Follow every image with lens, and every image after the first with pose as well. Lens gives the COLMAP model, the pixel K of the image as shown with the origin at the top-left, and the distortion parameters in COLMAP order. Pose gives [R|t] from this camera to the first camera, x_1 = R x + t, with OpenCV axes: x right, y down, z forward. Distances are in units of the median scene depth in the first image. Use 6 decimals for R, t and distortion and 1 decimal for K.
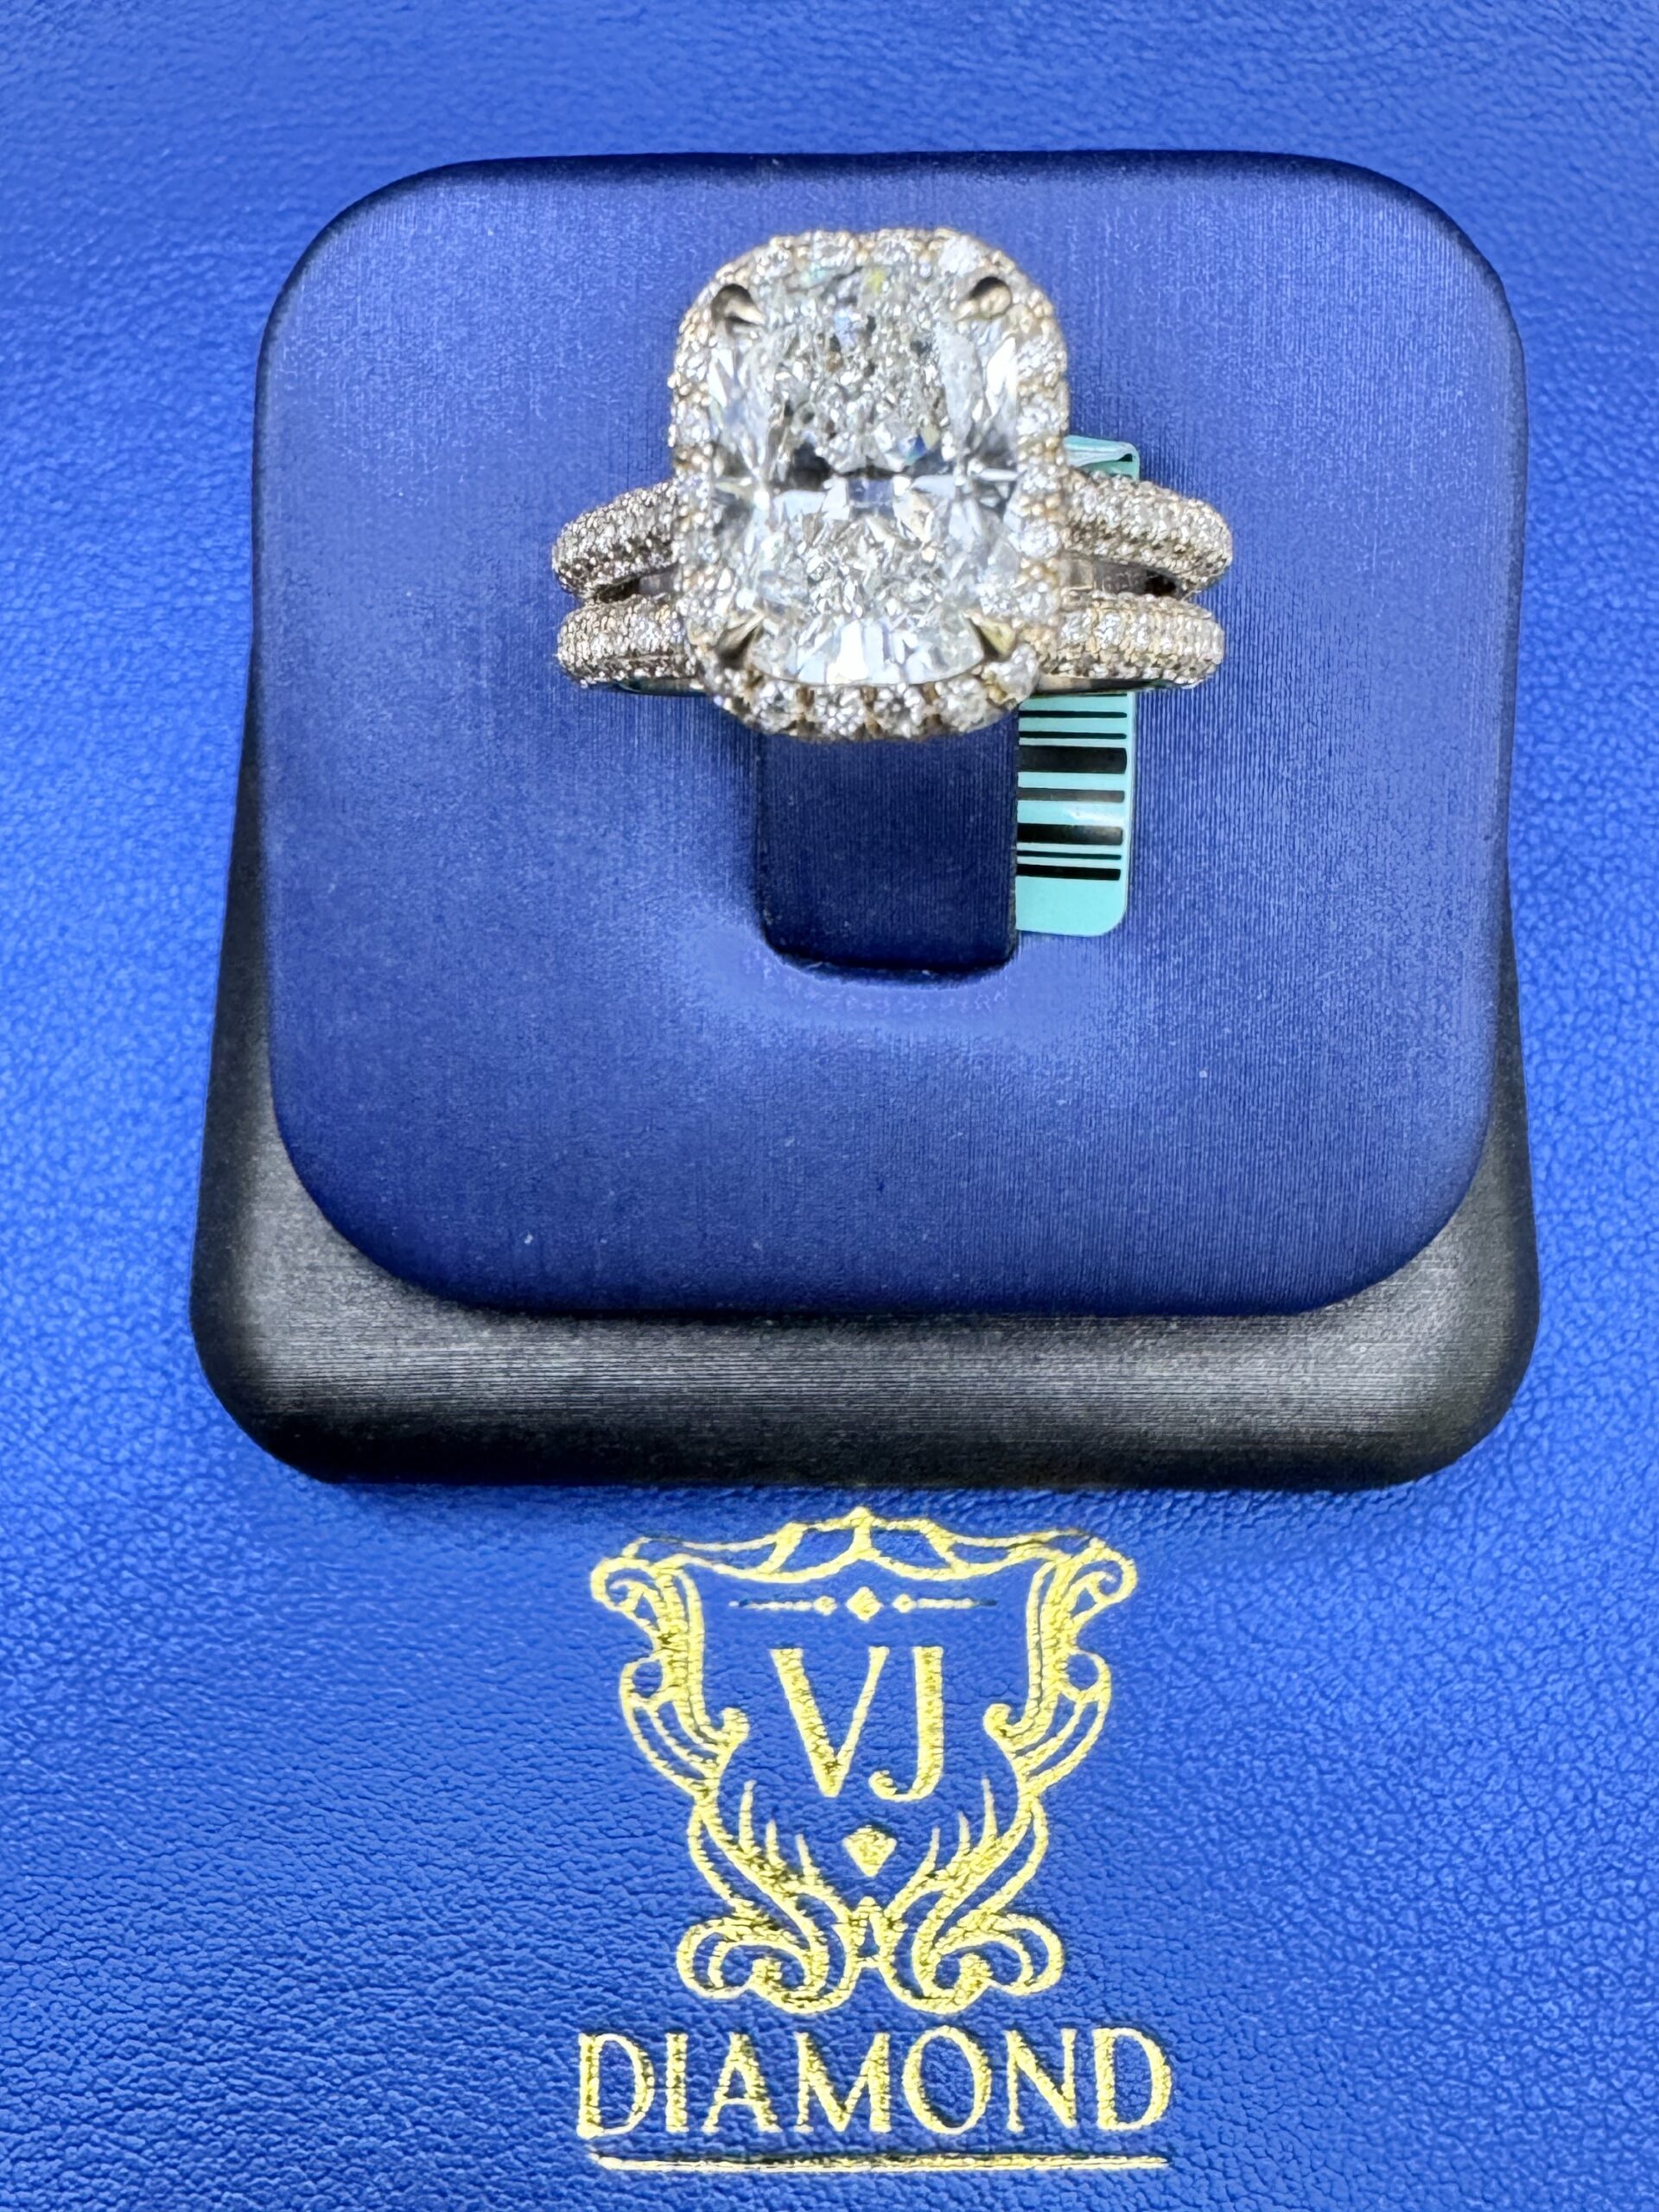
lens RADIAL K [[2674.5, 0, 829.5], [0, 2674.5, 1106.0], [0, 0, 1]] dist [-0.118513, -0.003394]
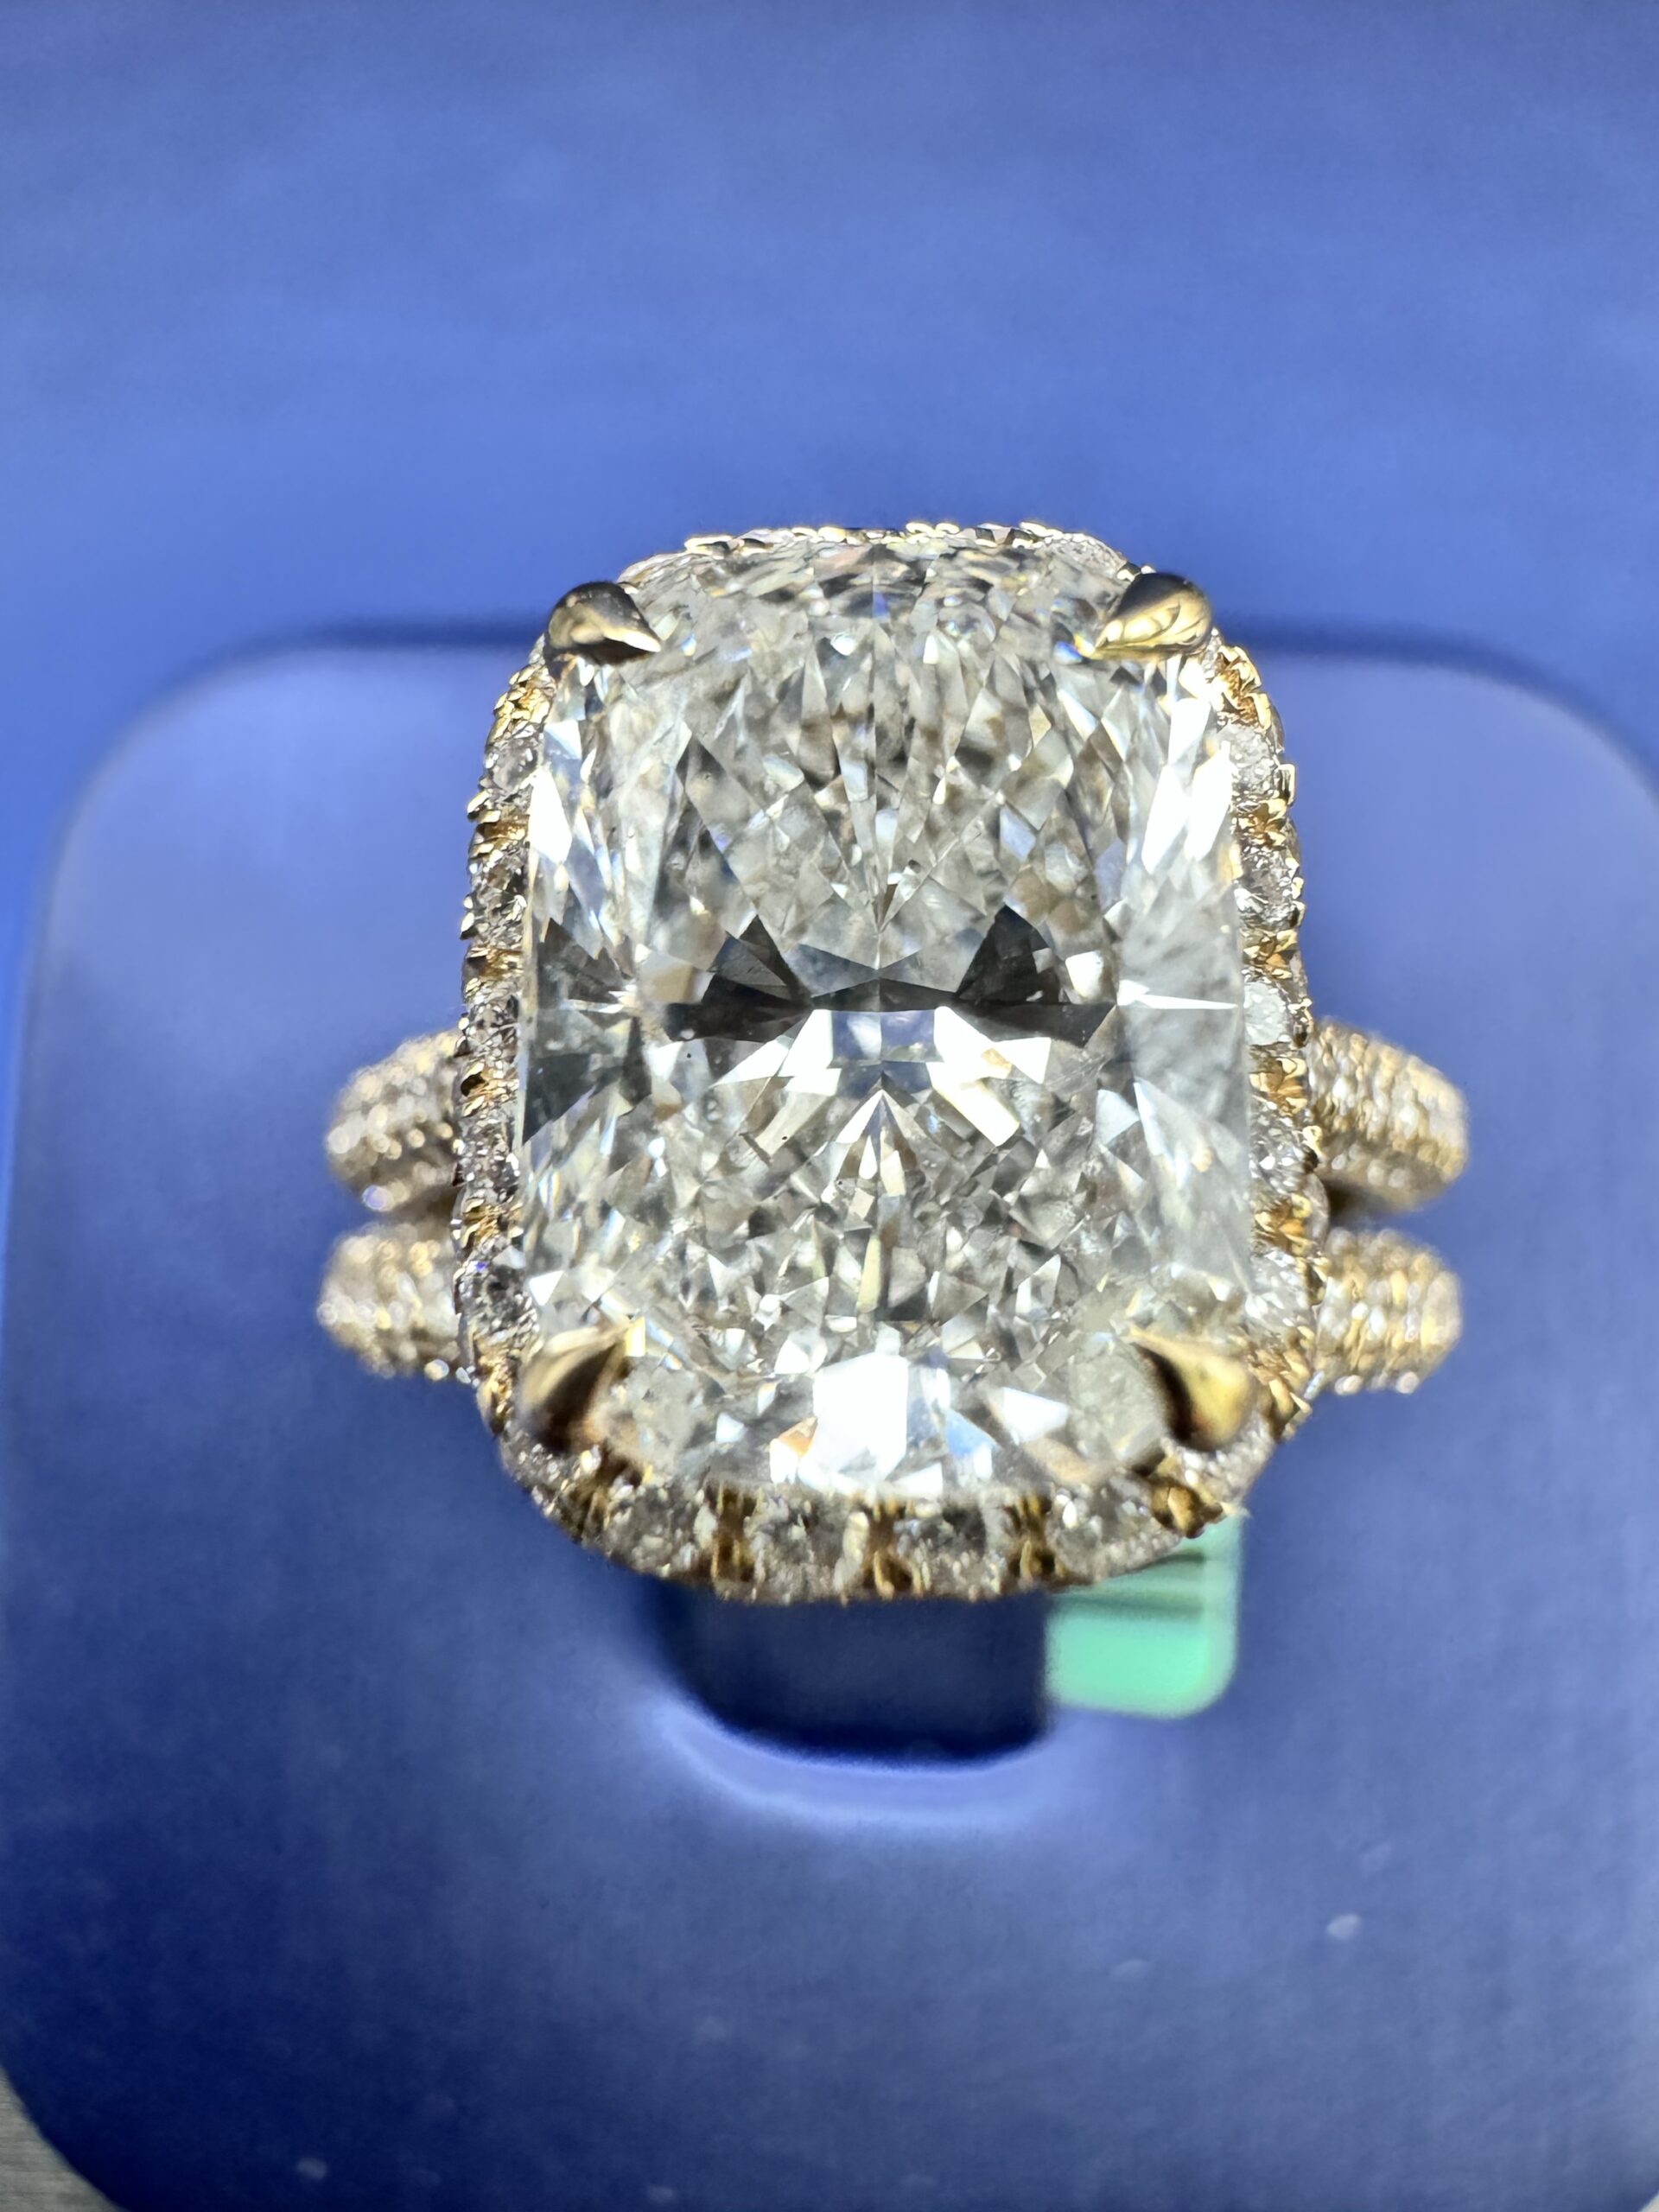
lens RADIAL K [[1546.1, 0, 829.5], [0, 1546.1, 1106.0], [0, 0, 1]] dist [0.000022, -0.000015]
pose [[0.999485, 0.014663, 0.028546, -0.001443], [-0.008587, 0.979274, -0.202359, -0.165358], [-0.030922, 0.202009, 0.978895, 0.739944]]
